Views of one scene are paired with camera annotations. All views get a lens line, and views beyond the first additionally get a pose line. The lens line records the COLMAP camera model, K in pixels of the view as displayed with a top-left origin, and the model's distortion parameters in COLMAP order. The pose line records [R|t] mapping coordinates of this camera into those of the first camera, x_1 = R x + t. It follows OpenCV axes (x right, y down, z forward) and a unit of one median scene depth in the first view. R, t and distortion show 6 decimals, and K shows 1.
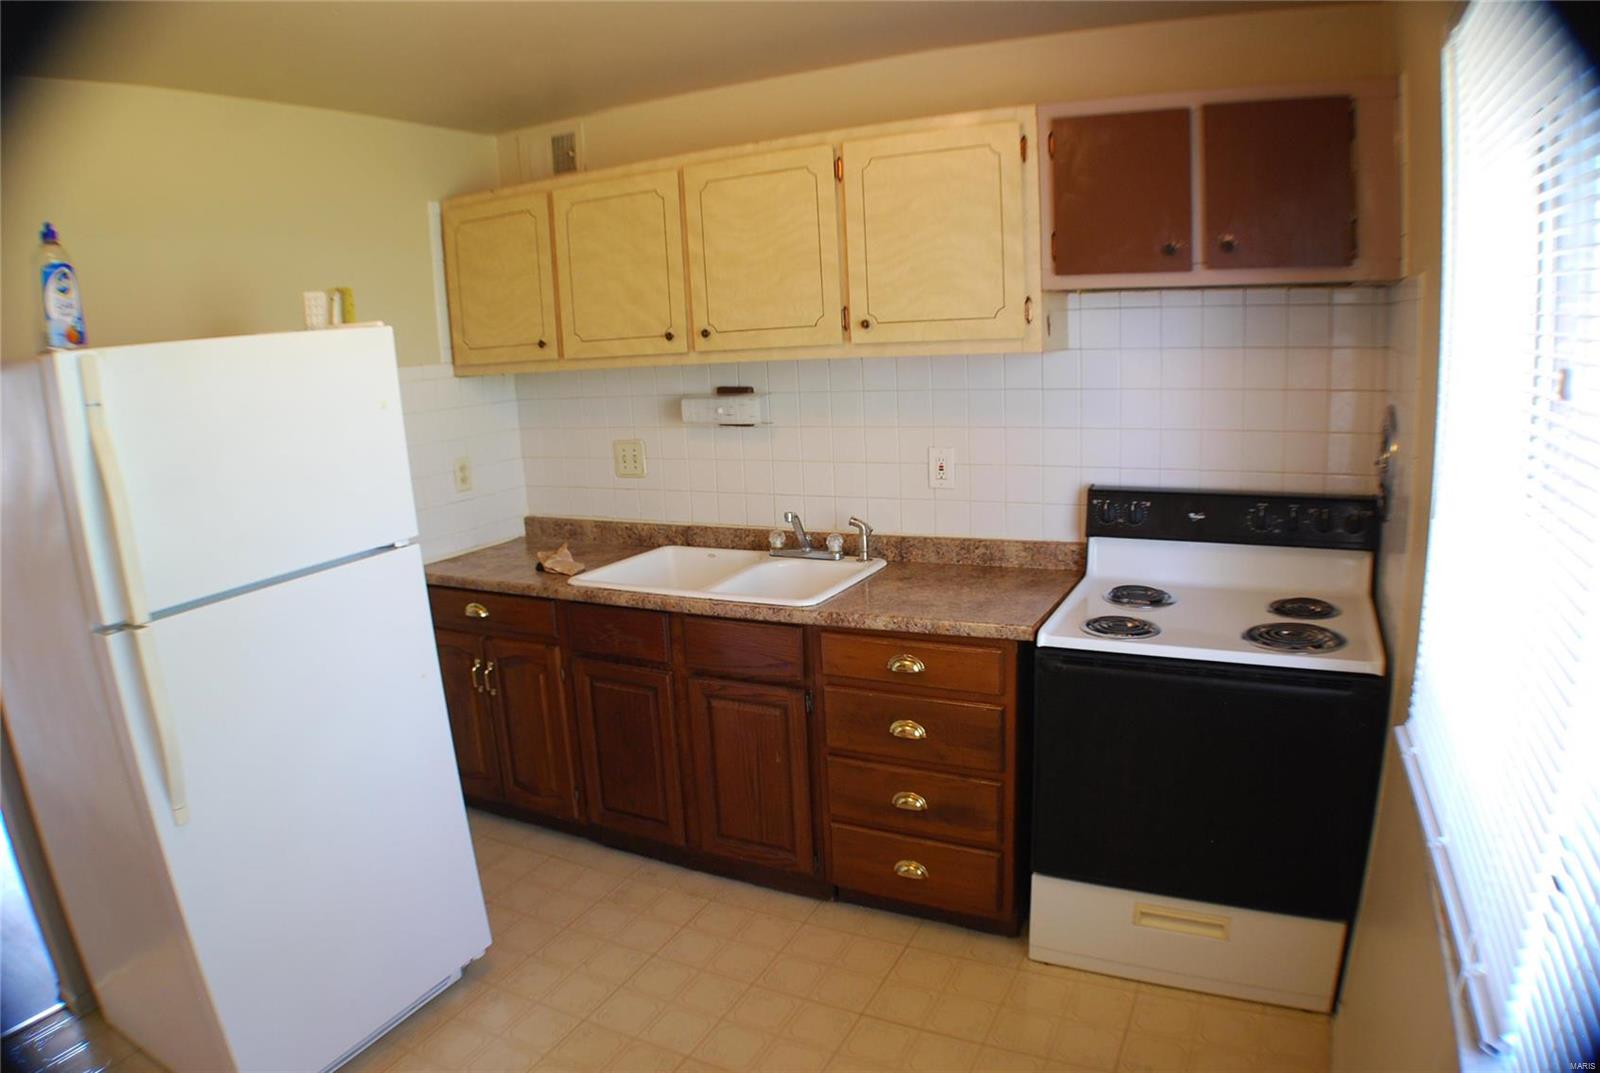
lens RADIAL K [[959.0, 0, 783.2], [0, 959.0, 542.6], [0, 0, 1]] dist [-0.204876, 0.054150]
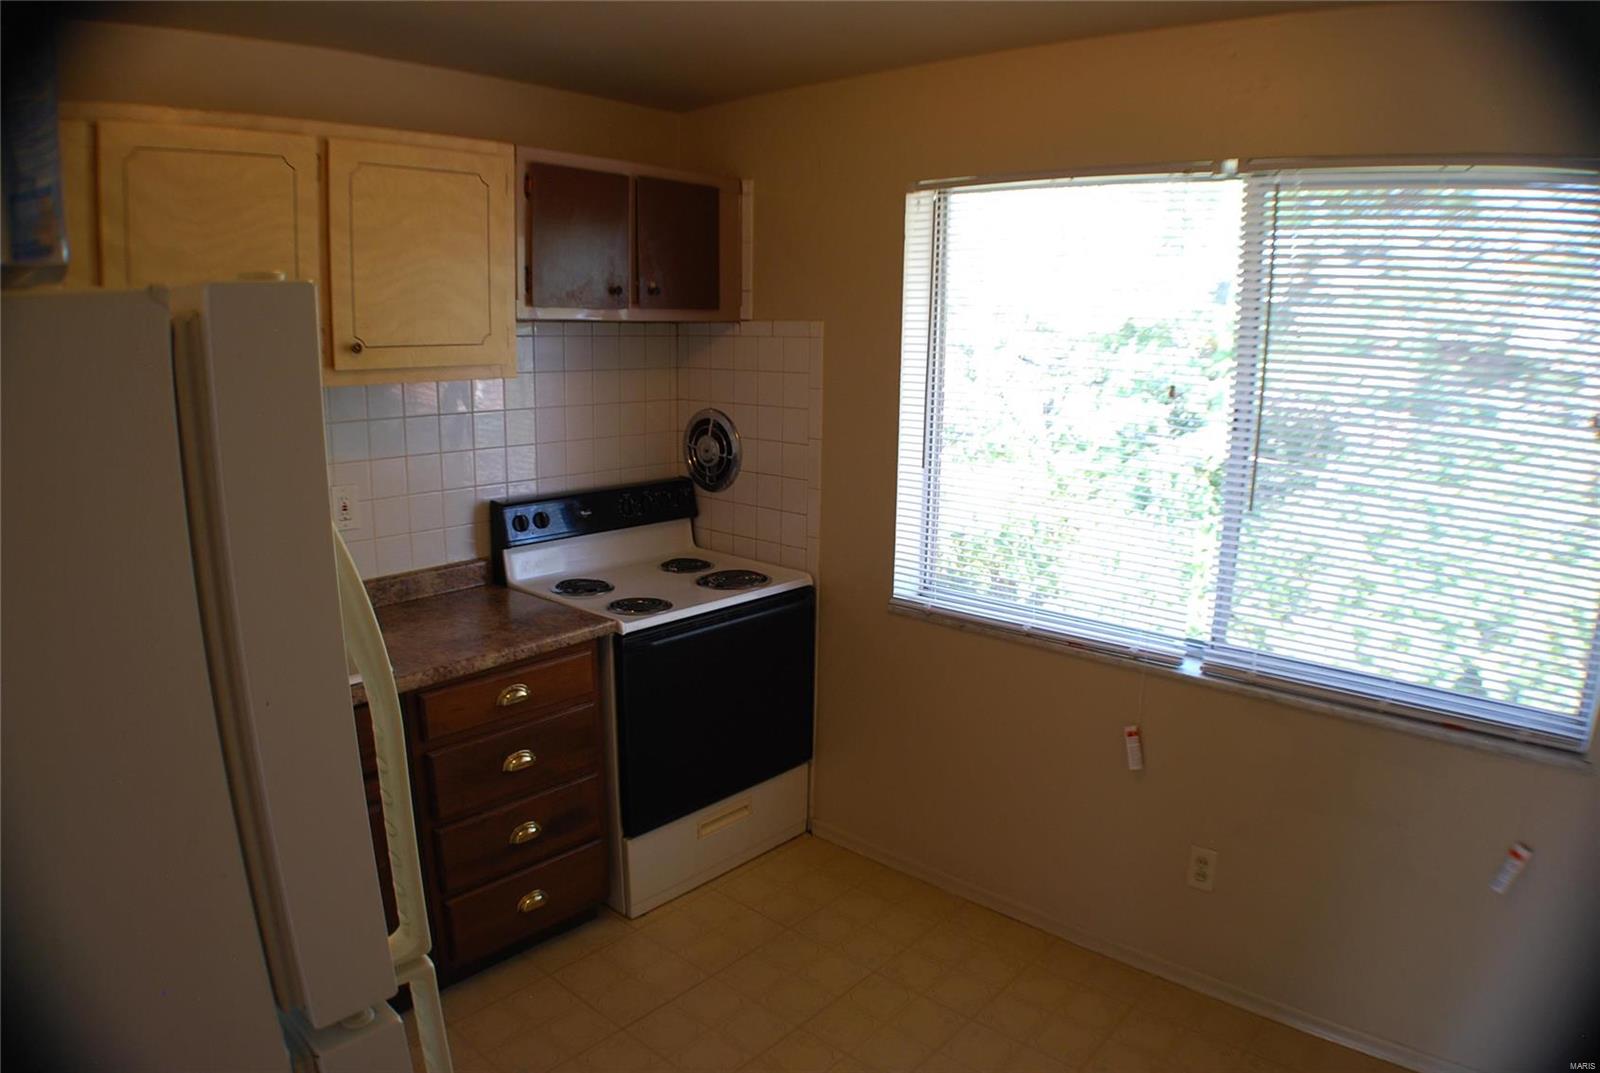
lens RADIAL K [[959.0, 0, 783.2], [0, 959.0, 542.6], [0, 0, 1]] dist [-0.204876, 0.054150]
pose [[0.266046, -0.144228, 0.953109, -0.690163], [0.178580, 0.979003, 0.098298, -0.070226], [-0.947274, 0.144054, 0.286216, 0.436452]]
